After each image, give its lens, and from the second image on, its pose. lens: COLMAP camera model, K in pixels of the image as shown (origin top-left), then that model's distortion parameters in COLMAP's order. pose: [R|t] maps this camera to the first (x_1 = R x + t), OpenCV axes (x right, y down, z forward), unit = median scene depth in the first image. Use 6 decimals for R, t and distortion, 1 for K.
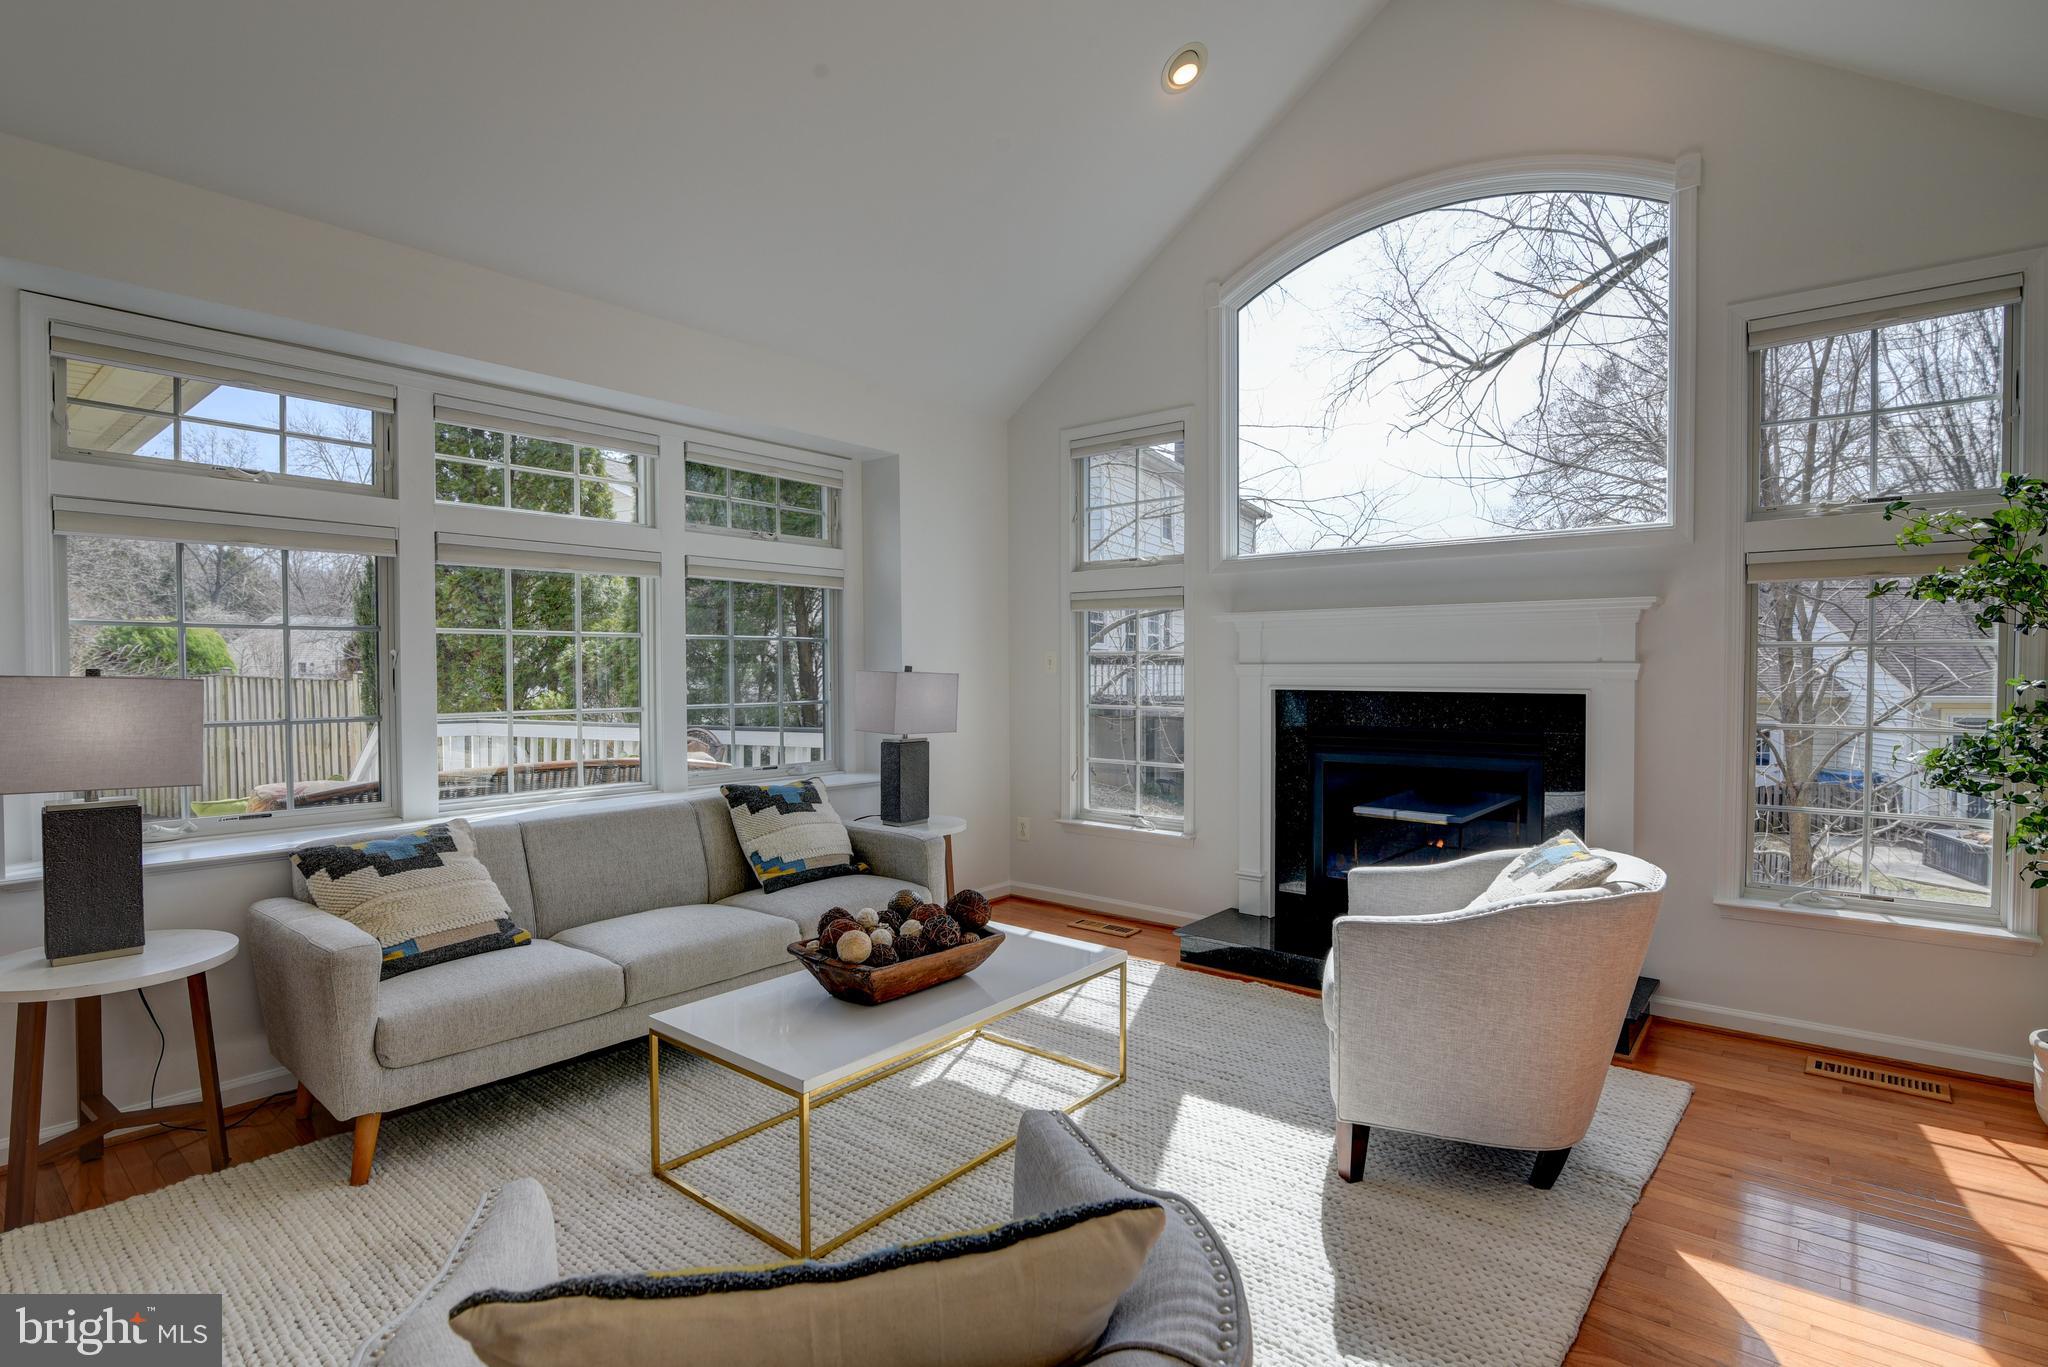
lens RADIAL K [[996.7, 0, 1018.3], [0, 996.7, 692.2], [0, 0, 1]] dist [-0.015173, 0.000611]
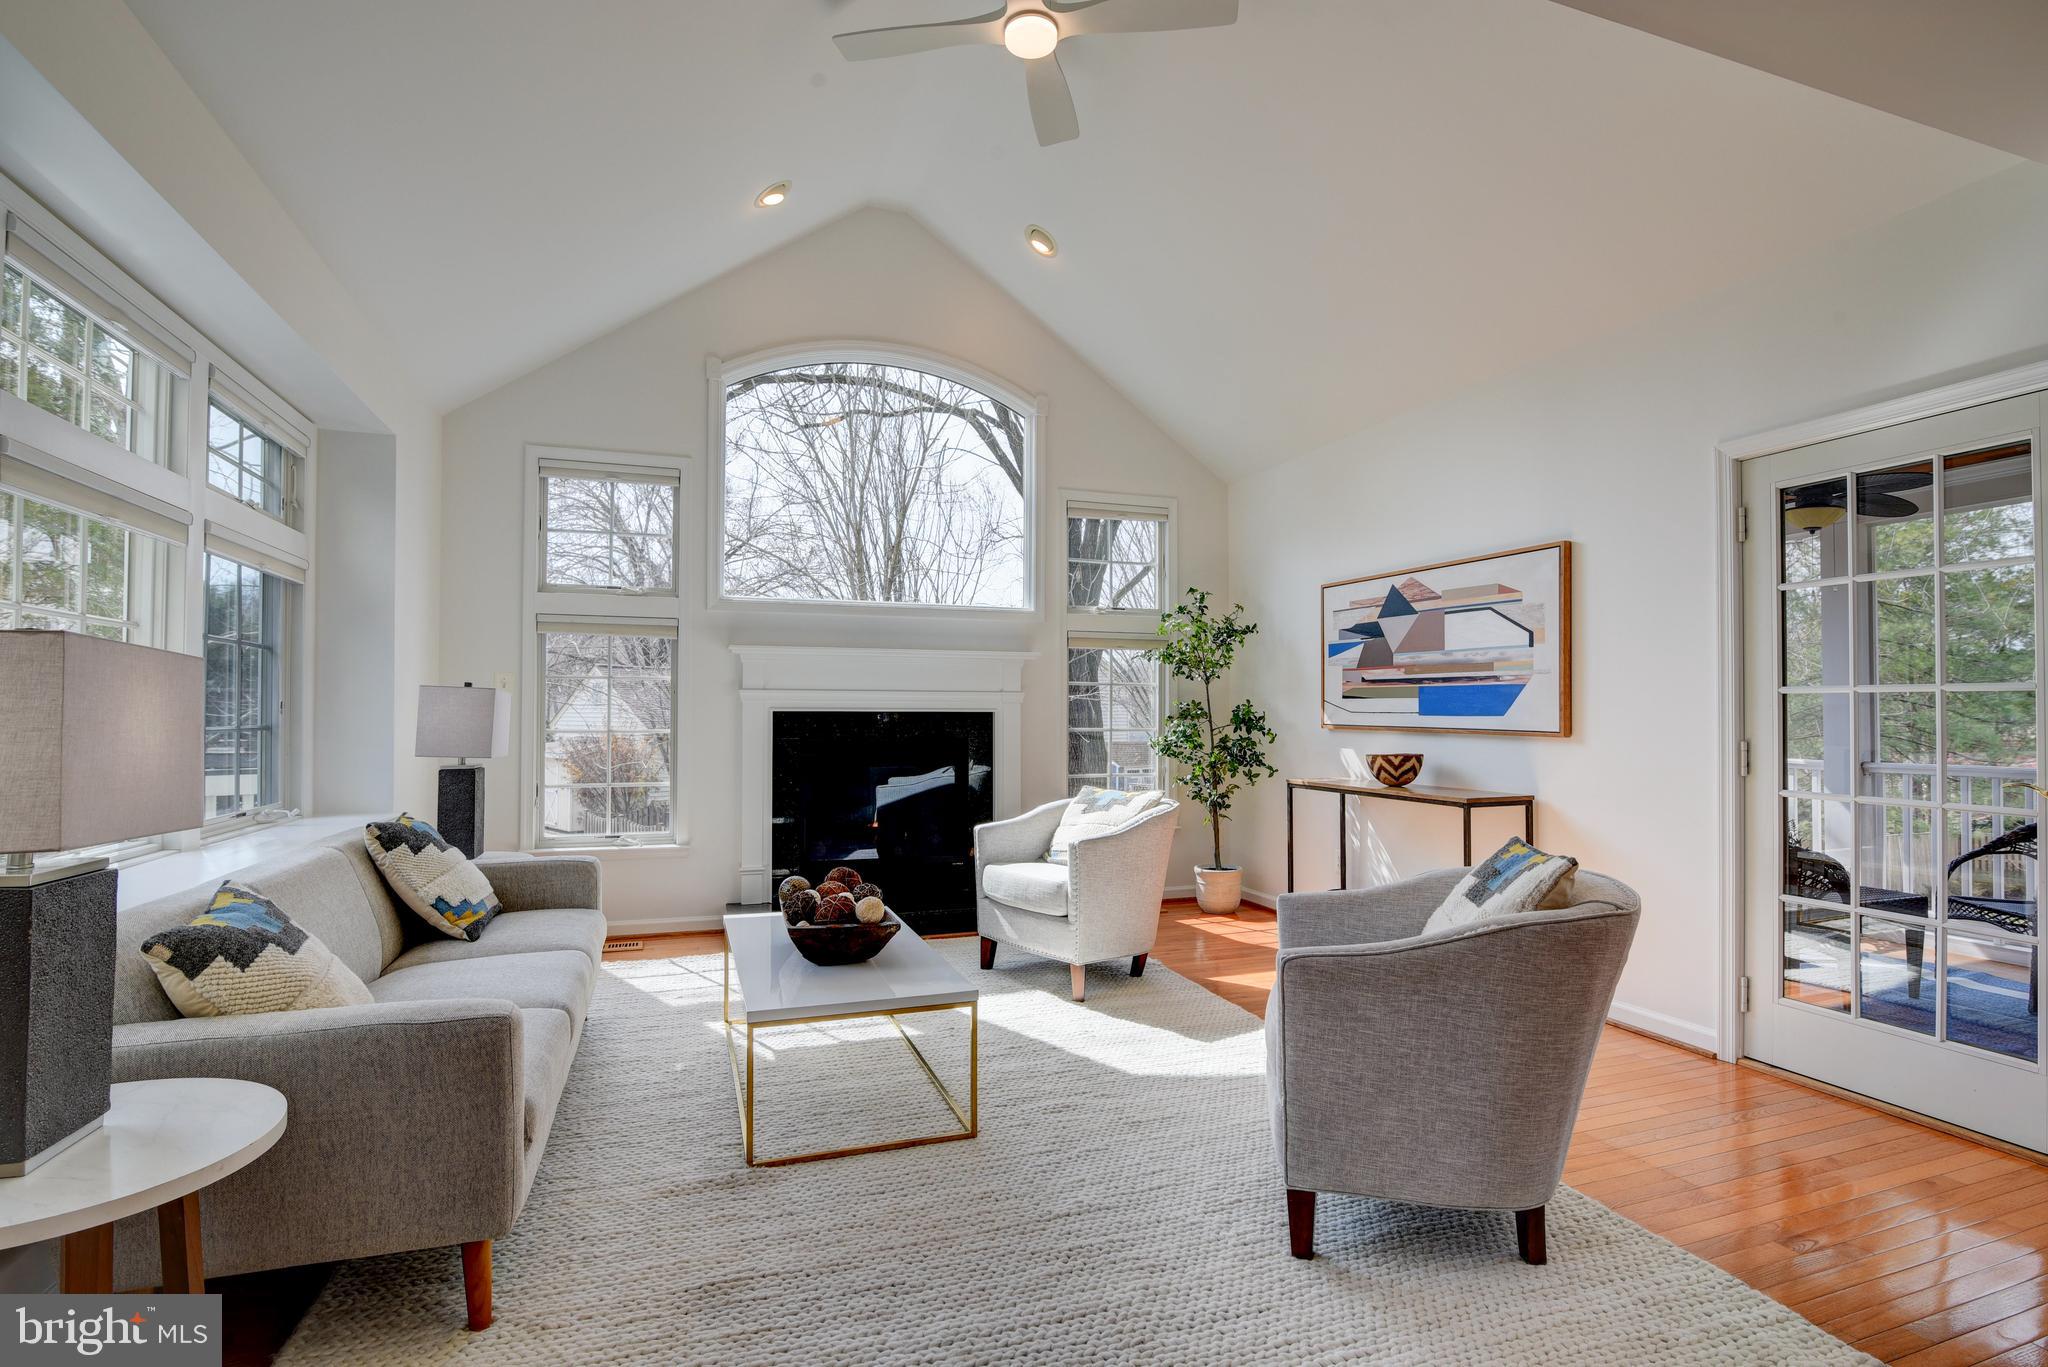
lens RADIAL K [[996.7, 0, 1035.7], [0, 996.7, 681.4], [0, 0, 1]] dist [-0.015173, 0.000611]
pose [[0.502890, 0.030669, 0.863806, -0.667782], [0.018005, 0.998782, -0.045944, 0.023537], [-0.864163, 0.038657, 0.501726, 0.131086]]
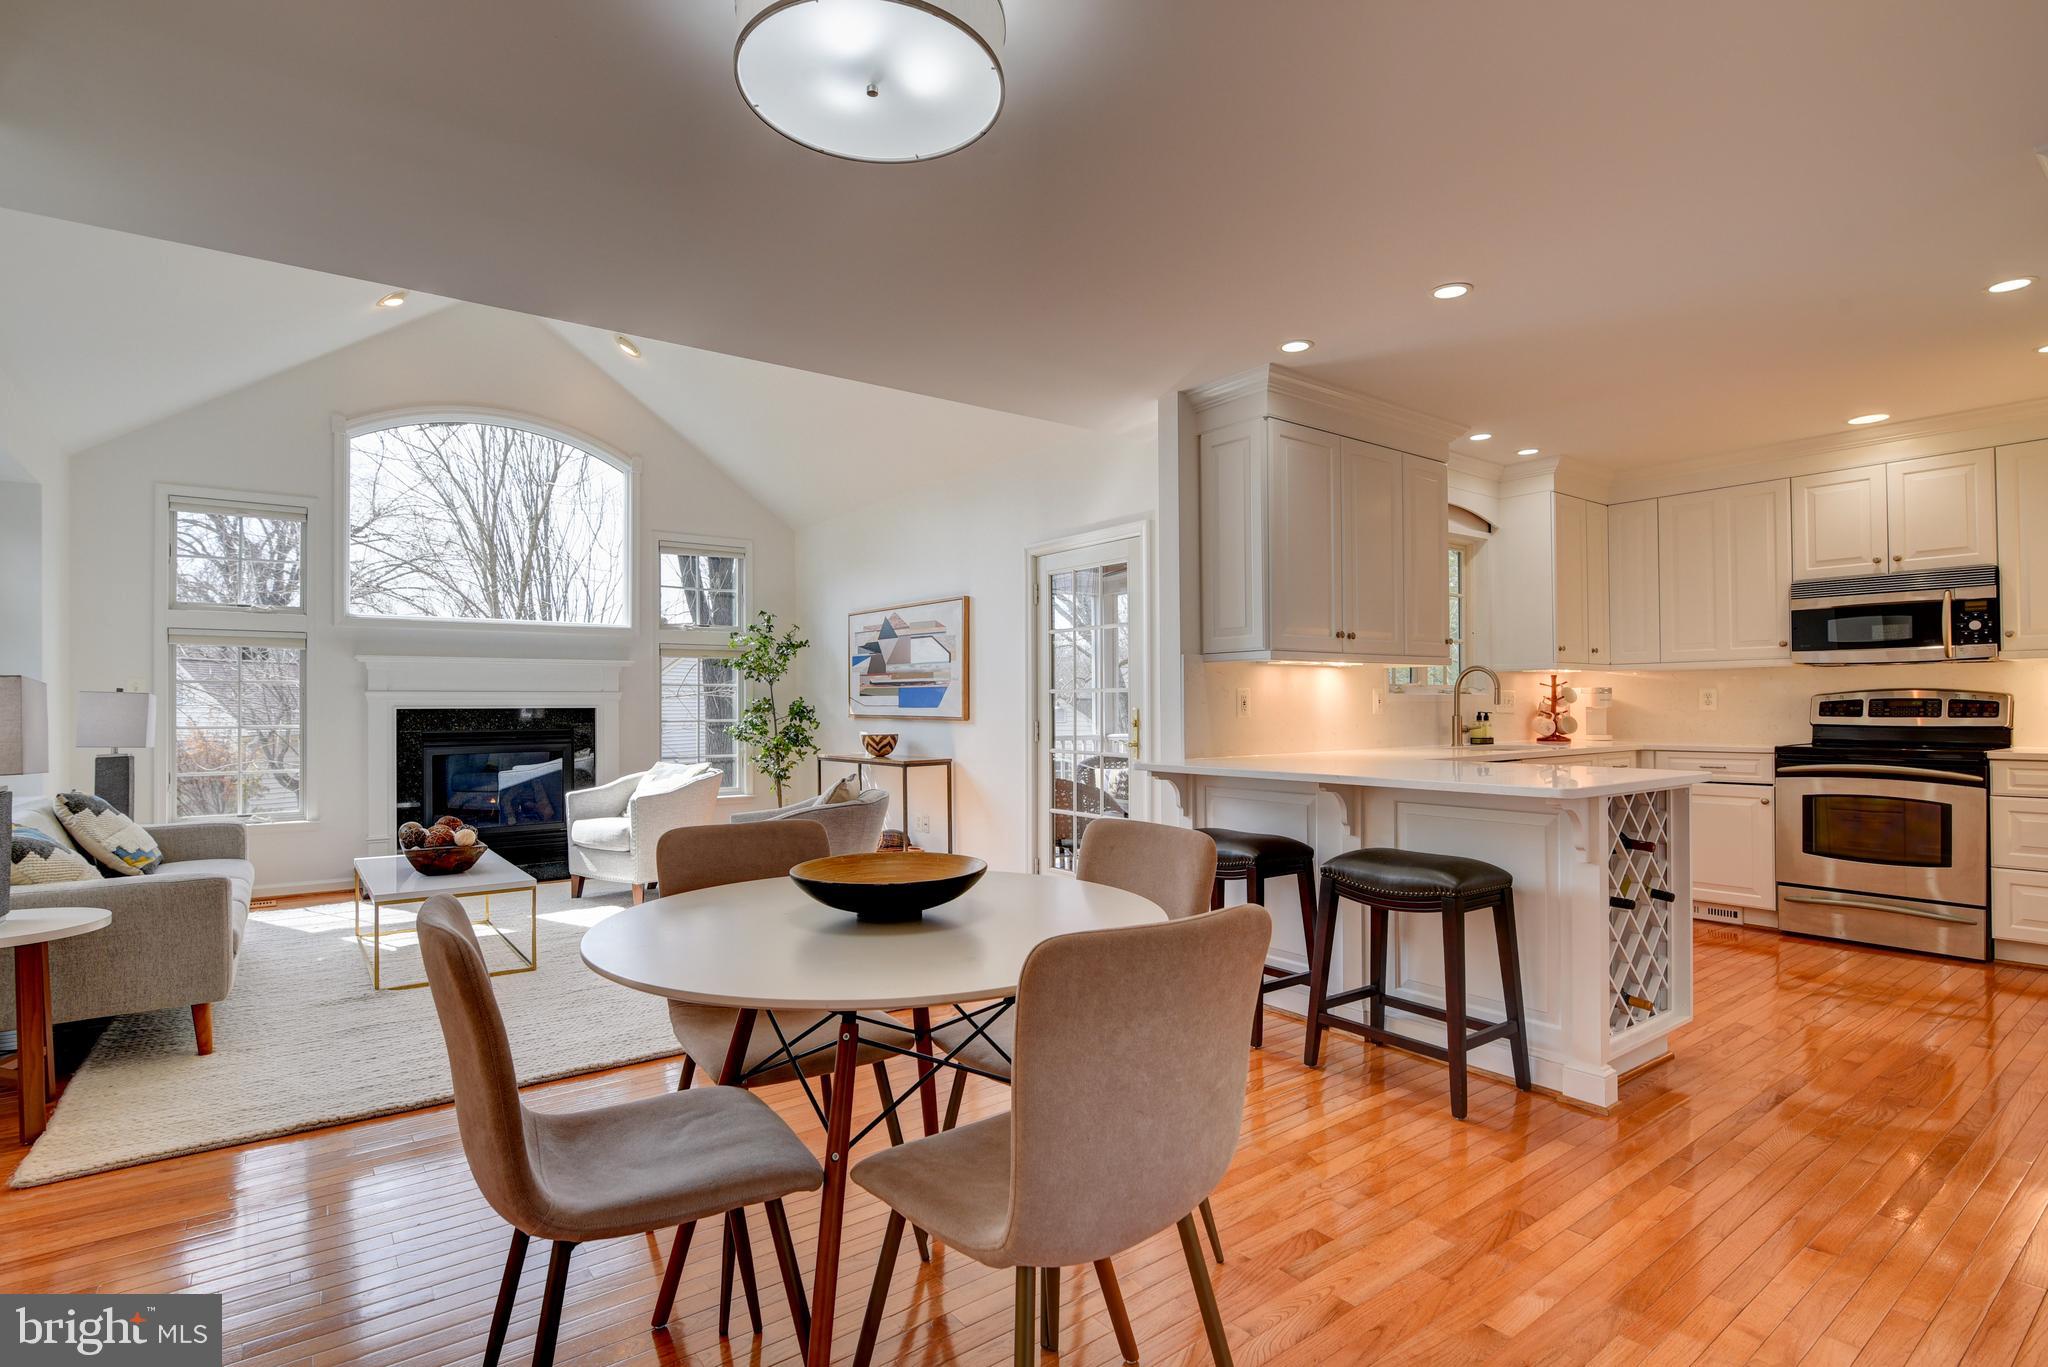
lens RADIAL K [[996.7, 0, 1024.5], [0, 996.7, 688.5], [0, 0, 1]] dist [-0.015173, 0.000611]
pose [[0.224380, 0.017854, 0.974338, -1.031937], [0.030473, 0.999215, -0.025327, 0.034529], [-0.974025, 0.035374, 0.223660, -0.249636]]
